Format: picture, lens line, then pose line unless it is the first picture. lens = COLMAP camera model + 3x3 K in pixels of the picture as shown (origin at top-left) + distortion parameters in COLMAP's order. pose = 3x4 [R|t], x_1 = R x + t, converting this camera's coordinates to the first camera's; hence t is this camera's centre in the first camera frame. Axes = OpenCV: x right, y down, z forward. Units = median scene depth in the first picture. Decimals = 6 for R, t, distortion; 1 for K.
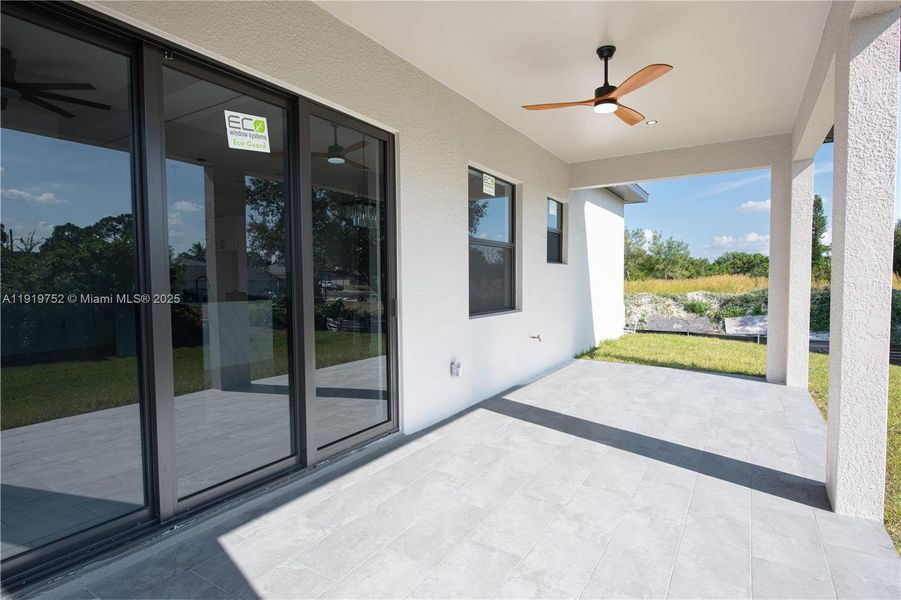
lens RADIAL K [[474.9, 0, 450.5], [0, 474.9, 300.0], [0, 0, 1]] dist [-0.002513, -0.000638]
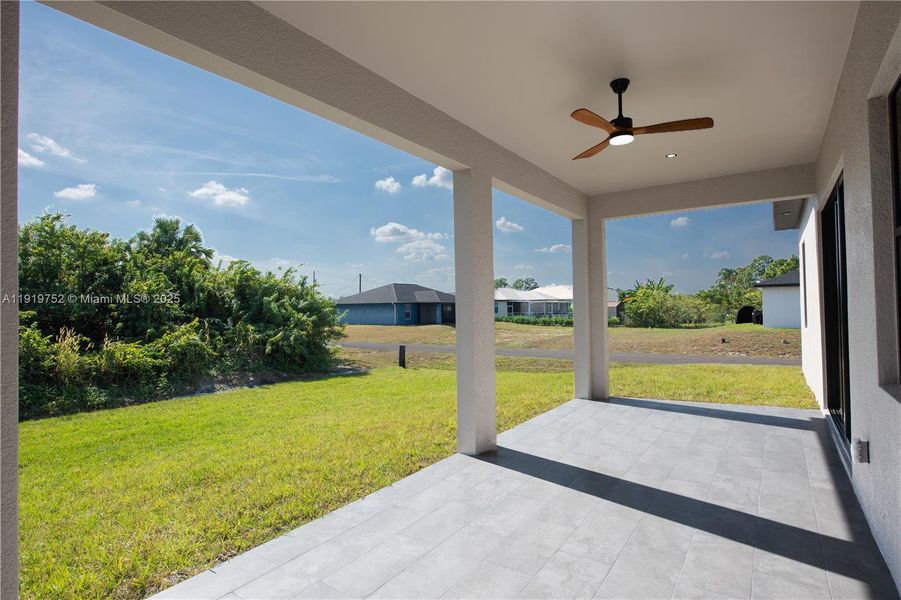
lens RADIAL K [[477.7, 0, 450.5], [0, 477.7, 300.0], [0, 0, 1]] dist [-0.027614, -0.000433]
pose [[-0.998814, 0.024551, 0.042037, 0.550988], [0.025653, 0.999336, 0.025884, -0.089018], [-0.041374, 0.026931, -0.998781, 1.704506]]
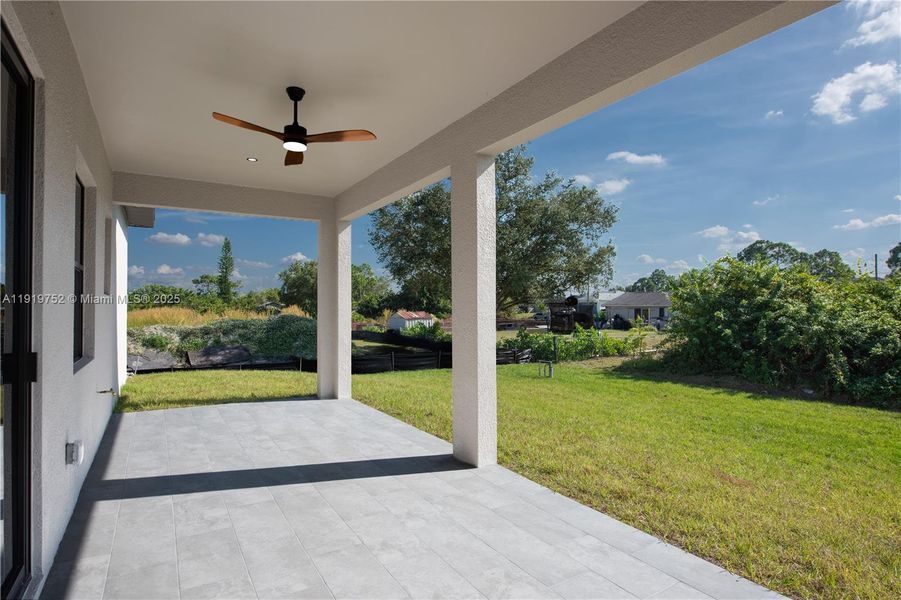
lens RADIAL K [[474.9, 0, 450.5], [0, 474.9, 300.0], [0, 0, 1]] dist [-0.002513, -0.000638]
pose [[0.439550, 0.016778, 0.898062, -0.369217], [0.044200, 0.998210, -0.040282, -0.018461], [-0.897130, 0.057401, 0.438021, 0.232974]]
